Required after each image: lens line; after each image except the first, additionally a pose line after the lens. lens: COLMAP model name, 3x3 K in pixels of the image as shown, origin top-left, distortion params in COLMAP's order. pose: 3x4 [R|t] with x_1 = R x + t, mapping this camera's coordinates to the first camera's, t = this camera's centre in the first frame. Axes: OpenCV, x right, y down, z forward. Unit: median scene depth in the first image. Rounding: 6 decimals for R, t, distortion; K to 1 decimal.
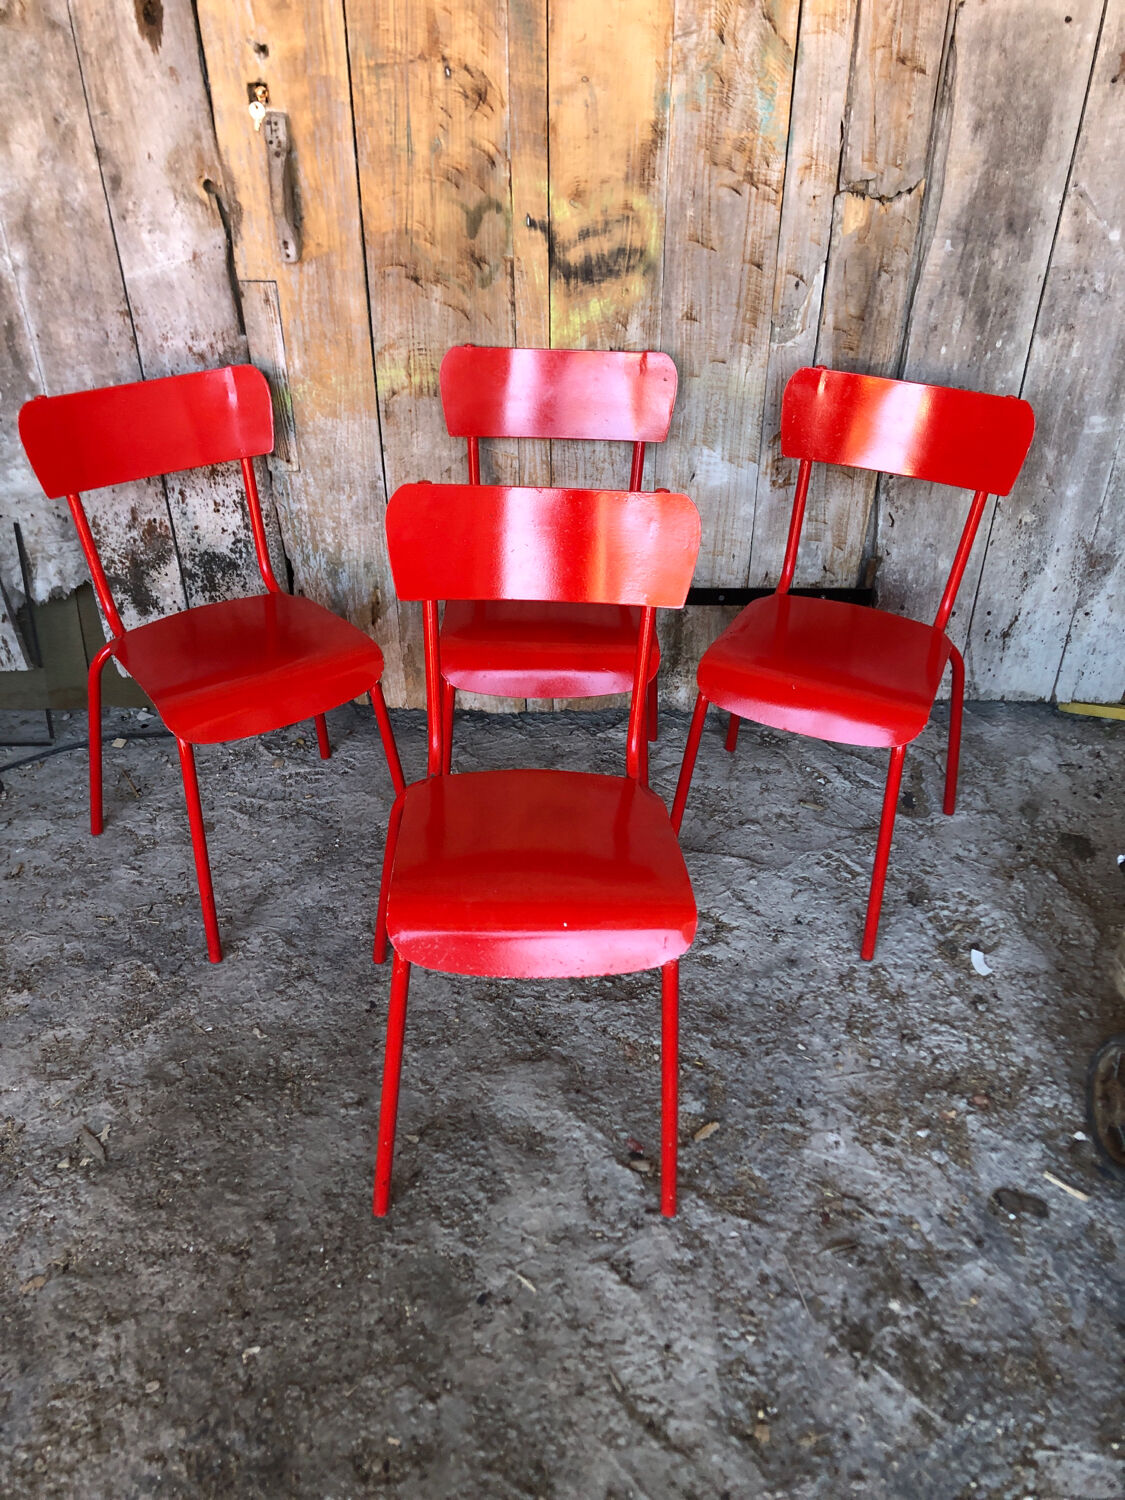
lens RADIAL K [[1224.7, 0, 561.9], [0, 1224.7, 738.9], [0, 0, 1]] dist [0.015949, -0.006620]
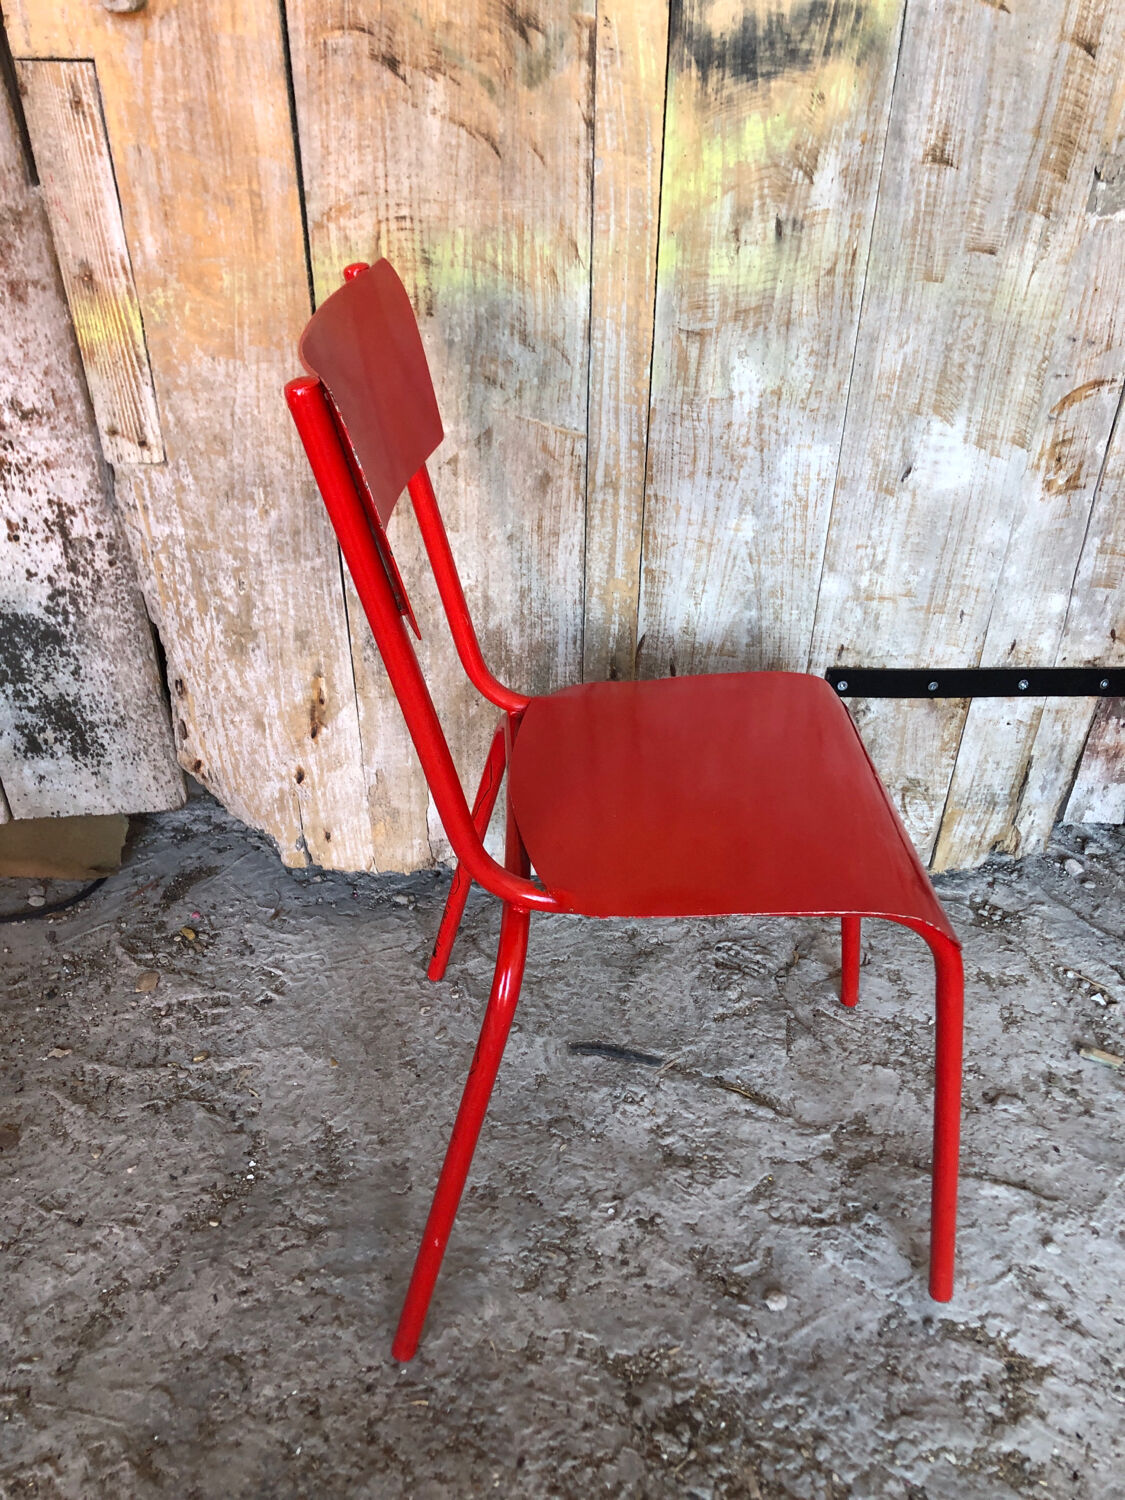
lens RADIAL K [[1224.7, 0, 569.2], [0, 1224.7, 759.4], [0, 0, 1]] dist [0.015949, -0.006620]
pose [[0.998601, -0.012743, 0.051316, -0.071592], [0.011509, 0.999639, 0.024271, -0.103585], [-0.051607, -0.023646, 0.998387, 0.468071]]
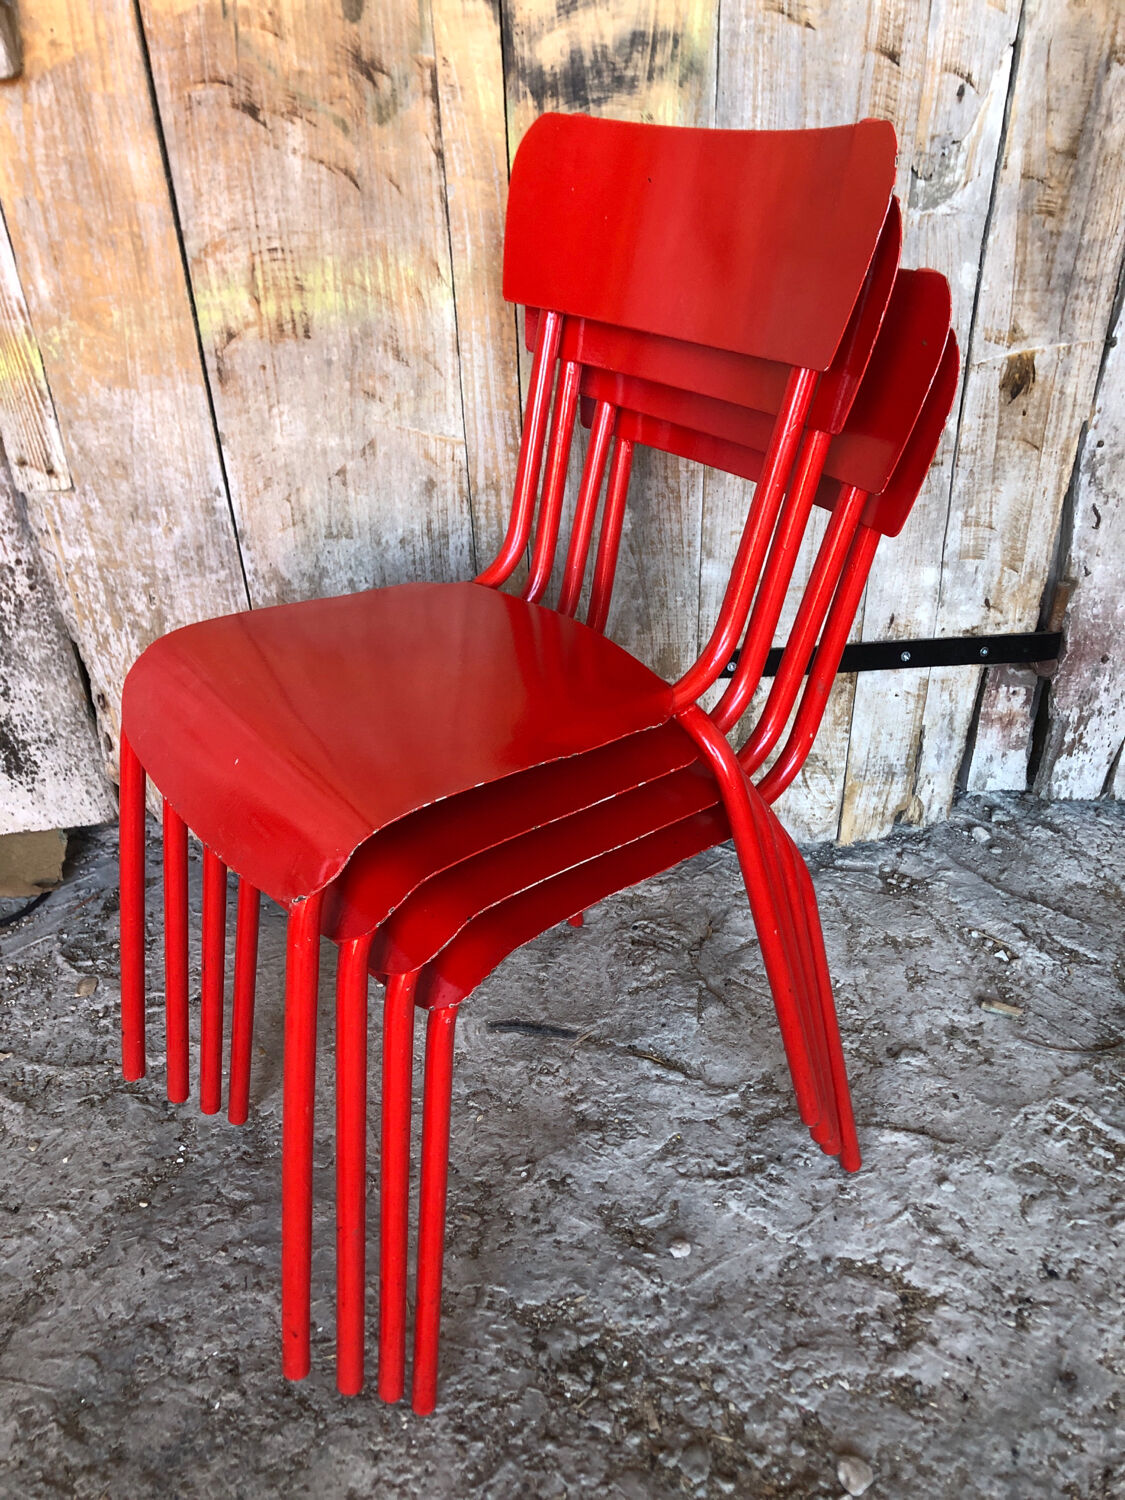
lens RADIAL K [[1224.7, 0, 549.1], [0, 1224.7, 741.9], [0, 0, 1]] dist [0.015949, -0.006620]
pose [[0.997026, -0.065136, 0.041181, -0.028923], [0.065942, 0.997652, -0.018524, -0.079315], [-0.039878, 0.021184, 0.998980, 0.436112]]
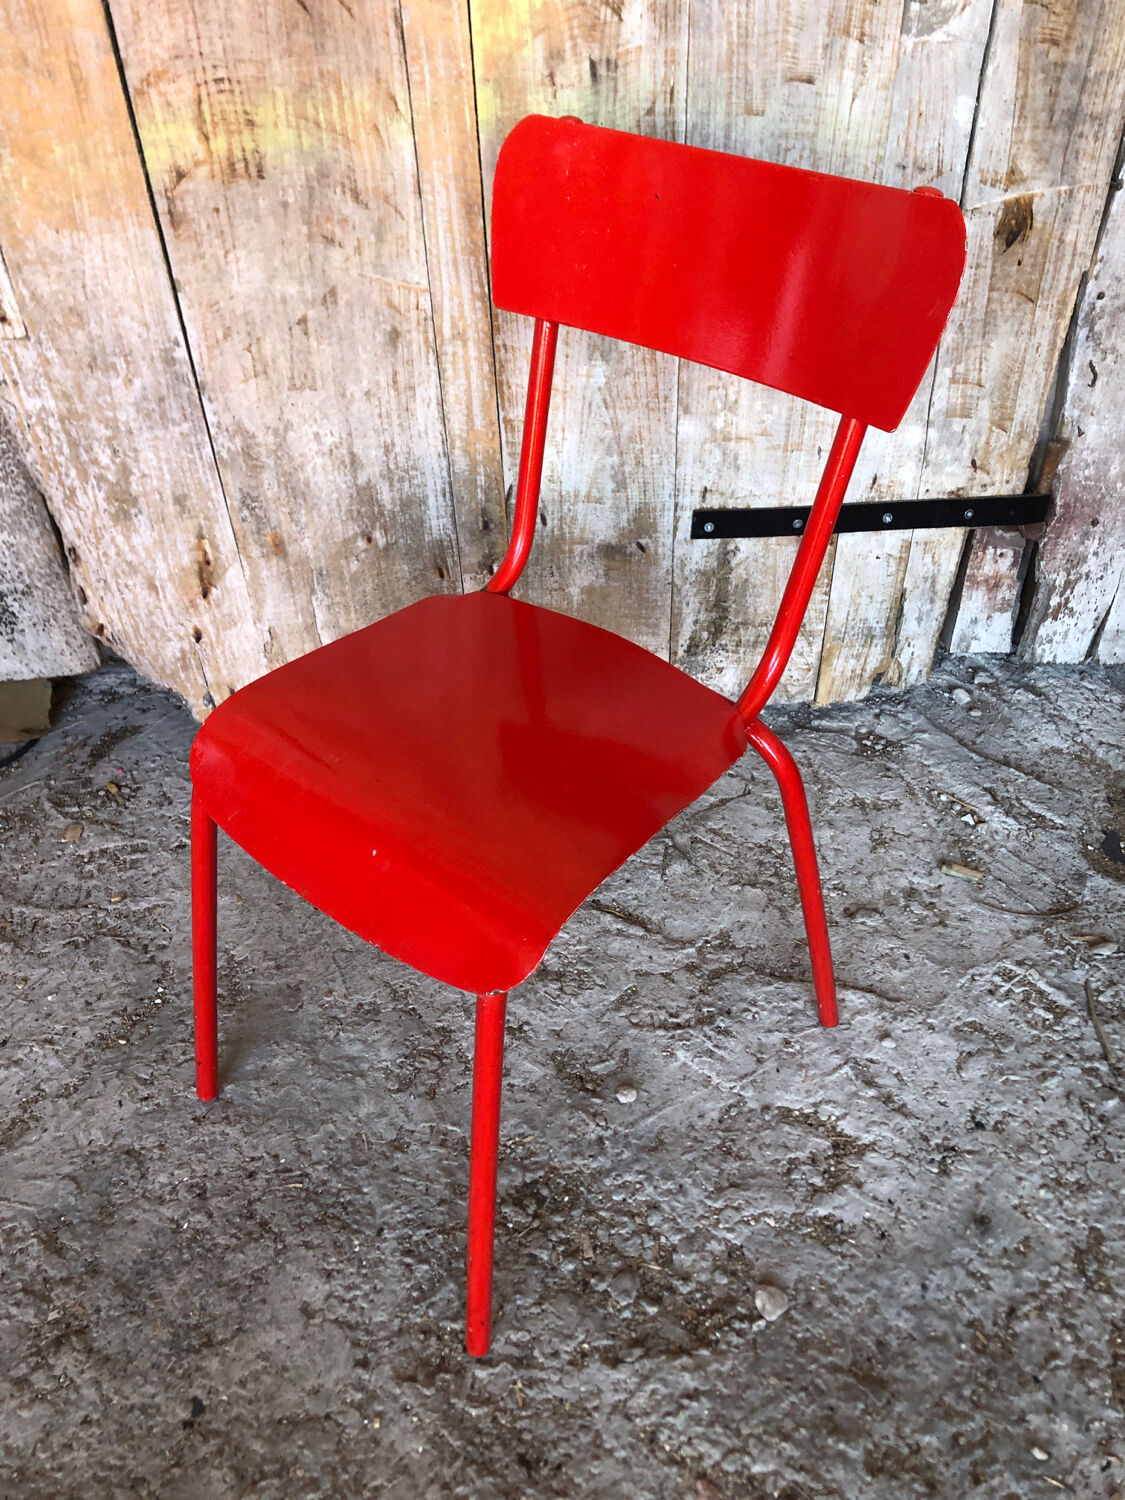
lens RADIAL K [[1224.7, 0, 551.3], [0, 1224.7, 742.6], [0, 0, 1]] dist [0.015949, -0.006620]
pose [[0.998534, -0.053351, 0.009090, 0.002809], [0.051903, 0.991608, 0.118402, -0.092850], [-0.015331, -0.117756, 0.992924, 0.433963]]
